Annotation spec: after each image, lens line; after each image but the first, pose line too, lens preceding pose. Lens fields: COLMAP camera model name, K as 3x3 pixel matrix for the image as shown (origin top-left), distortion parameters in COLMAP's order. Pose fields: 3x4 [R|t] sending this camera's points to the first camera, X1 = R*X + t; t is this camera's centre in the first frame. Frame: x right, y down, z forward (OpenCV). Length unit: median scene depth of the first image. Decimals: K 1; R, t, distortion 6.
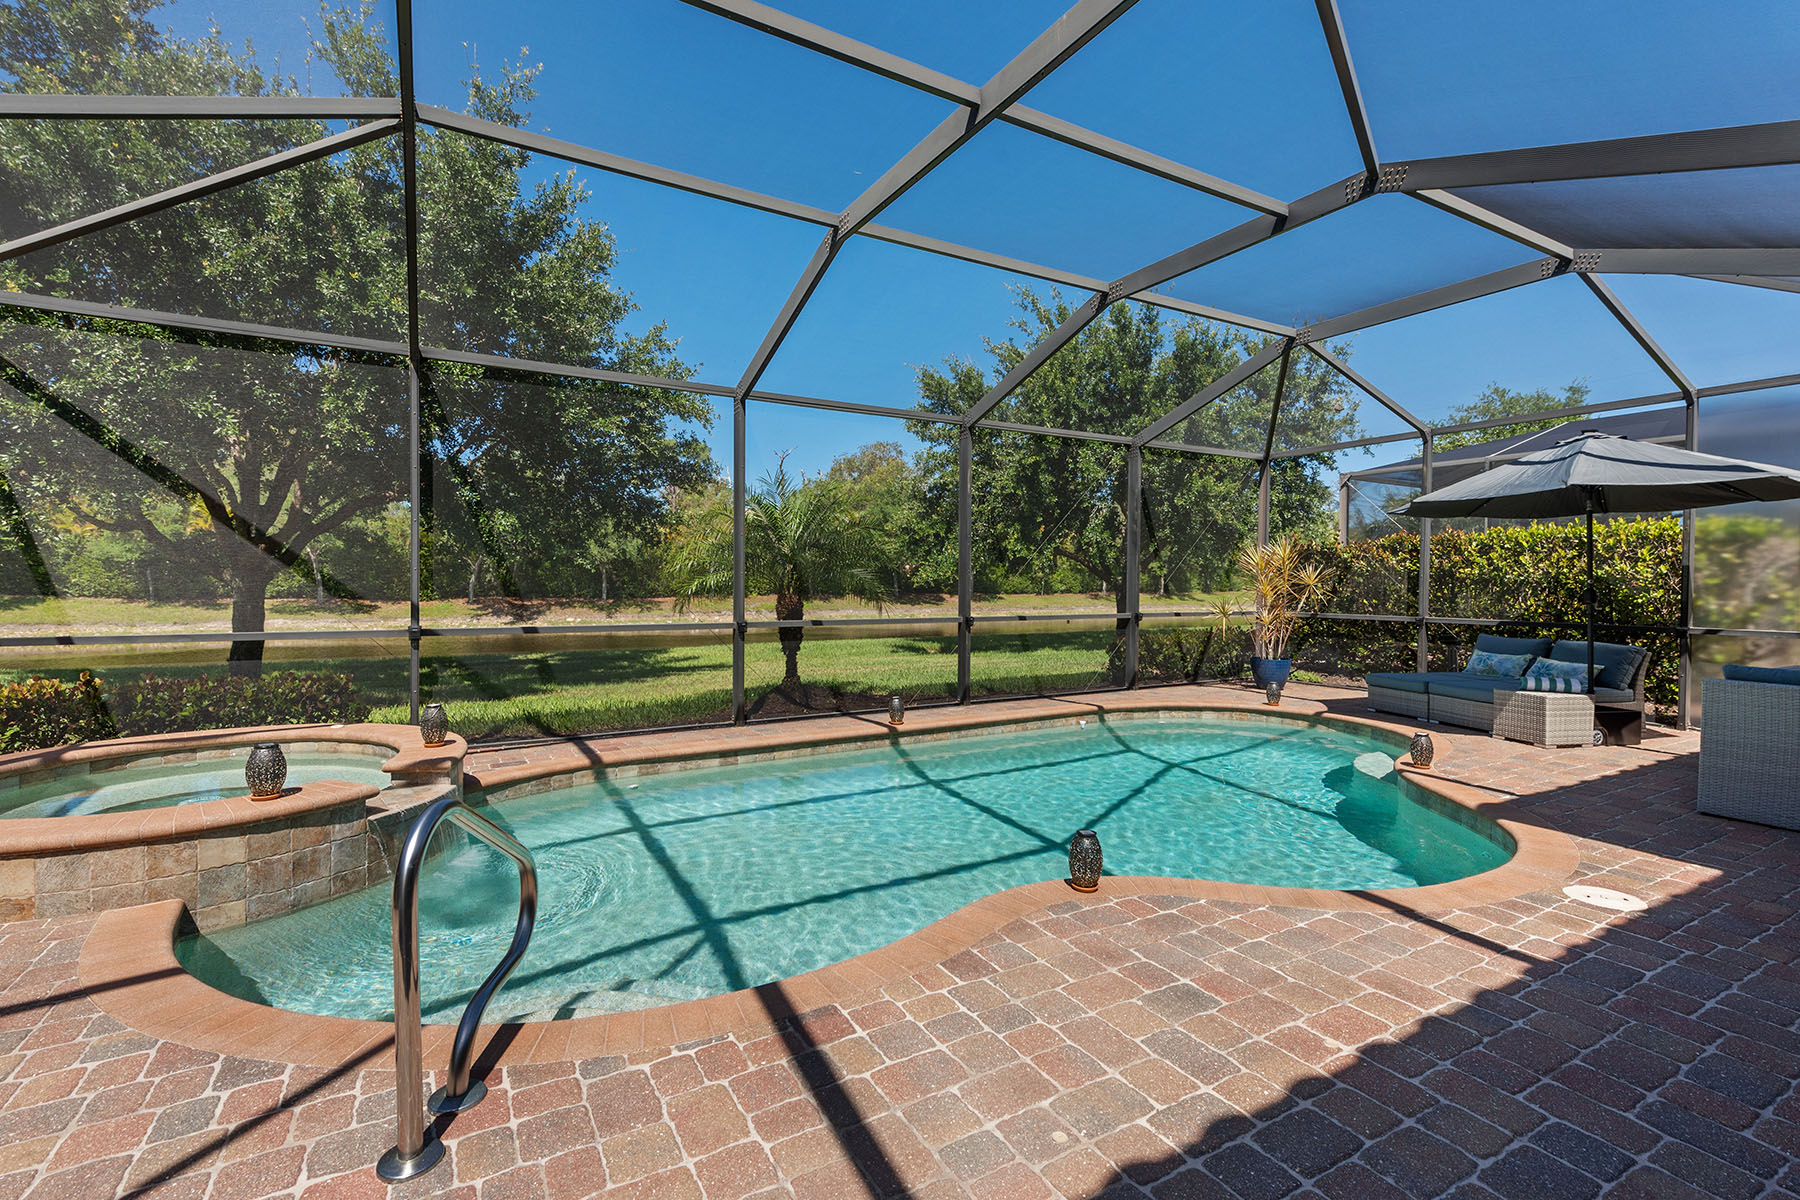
lens RADIAL K [[807.9, 0, 919.9], [0, 807.9, 587.6], [0, 0, 1]] dist [0.011405, -0.003227]
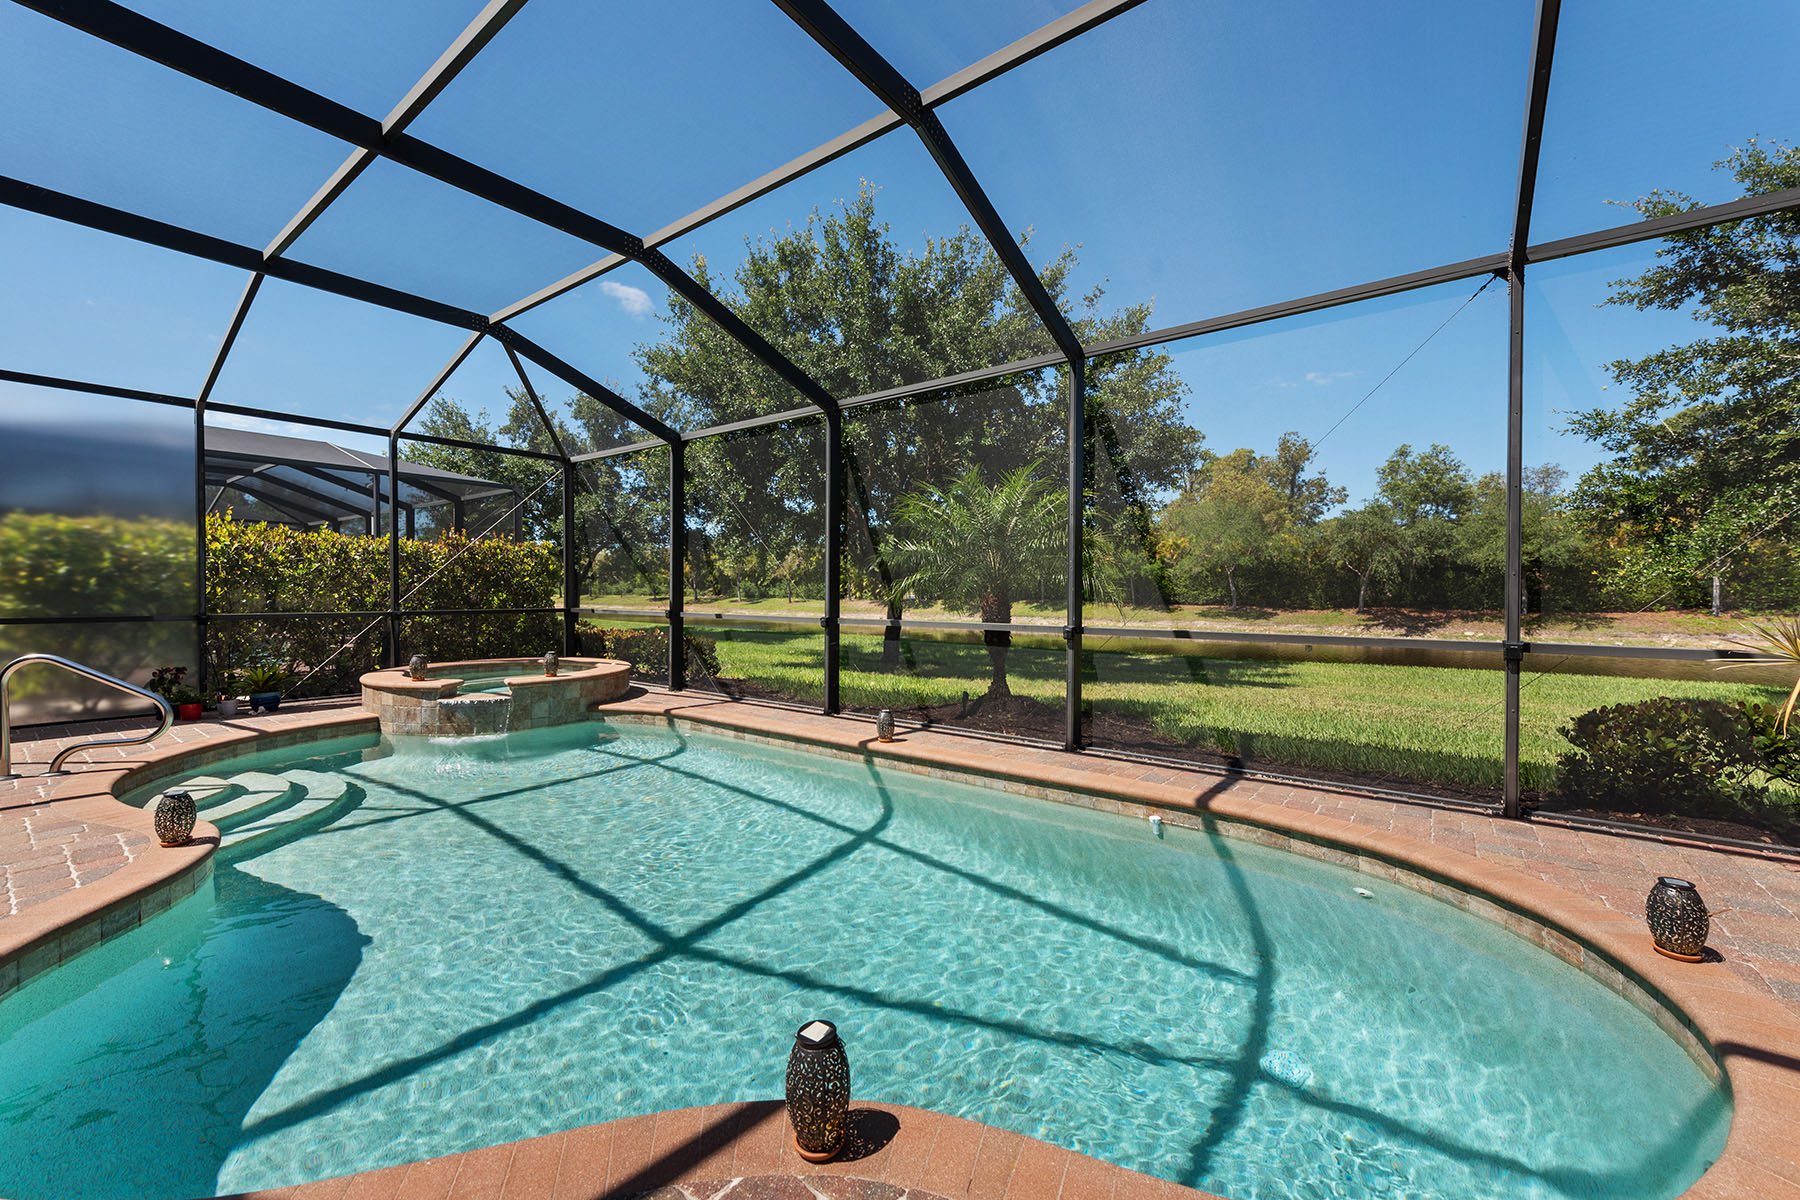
lens RADIAL K [[713.6, 0, 885.3], [0, 713.6, 607.1], [0, 0, 1]] dist [0.013989, -0.002828]
pose [[0.354968, 0.018156, -0.934702, 0.583913], [-0.008907, 0.999832, 0.016038, 0.012760], [0.934836, 0.002632, 0.355070, 0.634494]]
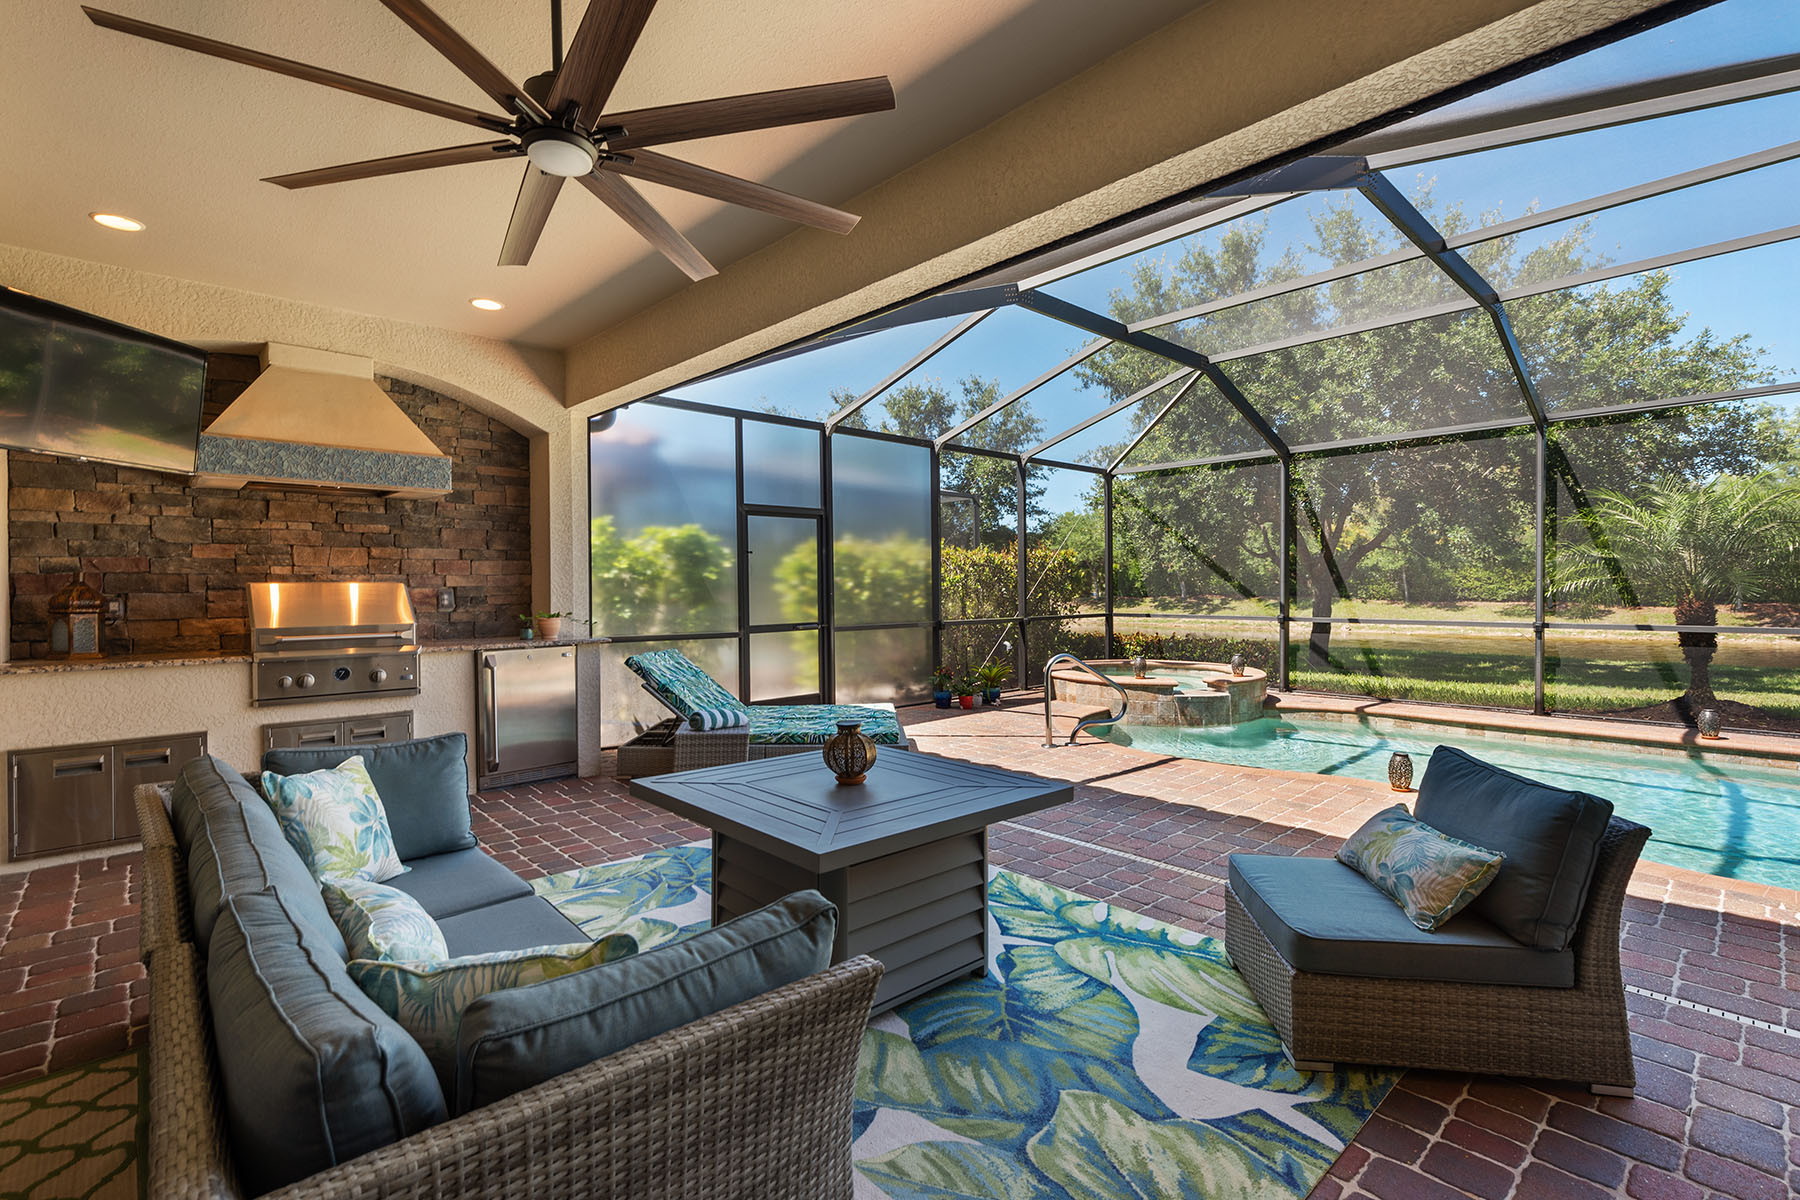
lens RADIAL K [[807.9, 0, 890.5], [0, 807.9, 599.5], [0, 0, 1]] dist [0.011405, -0.003227]
pose [[0.195335, 0.009790, -0.980688, 0.606362], [-0.000252, 0.999951, 0.009932, 0.000558], [0.980736, -0.001693, 0.195328, -0.085217]]
